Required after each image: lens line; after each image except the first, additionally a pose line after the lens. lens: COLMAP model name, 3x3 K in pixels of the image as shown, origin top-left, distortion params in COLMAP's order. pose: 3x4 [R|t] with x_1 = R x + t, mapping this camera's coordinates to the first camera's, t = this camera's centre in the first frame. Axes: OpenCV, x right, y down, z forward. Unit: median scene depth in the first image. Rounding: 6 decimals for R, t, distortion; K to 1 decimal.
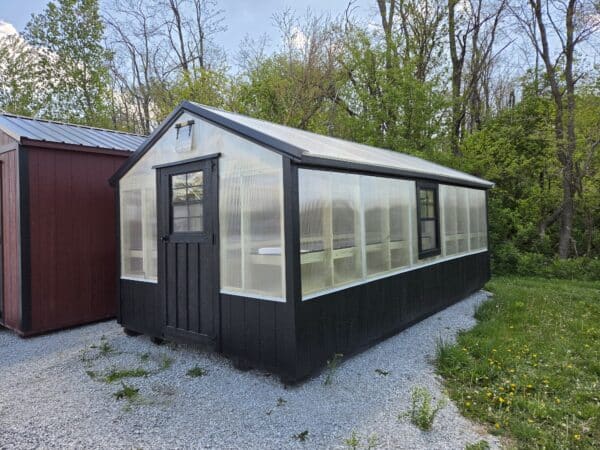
lens RADIAL K [[408.9, 0, 301.0], [0, 408.9, 219.3], [0, 0, 1]] dist [0.007412, -0.001141]
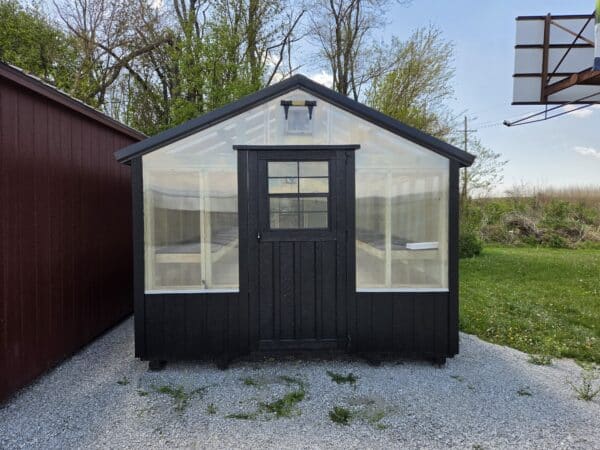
lens RADIAL K [[408.9, 0, 299.4], [0, 408.9, 229.3], [0, 0, 1]] dist [0.007412, -0.001141]
pose [[0.750473, -0.013563, 0.660762, -0.874792], [-0.019298, 0.998913, 0.042423, -0.005053], [-0.660619, -0.044589, 0.749396, 0.353147]]
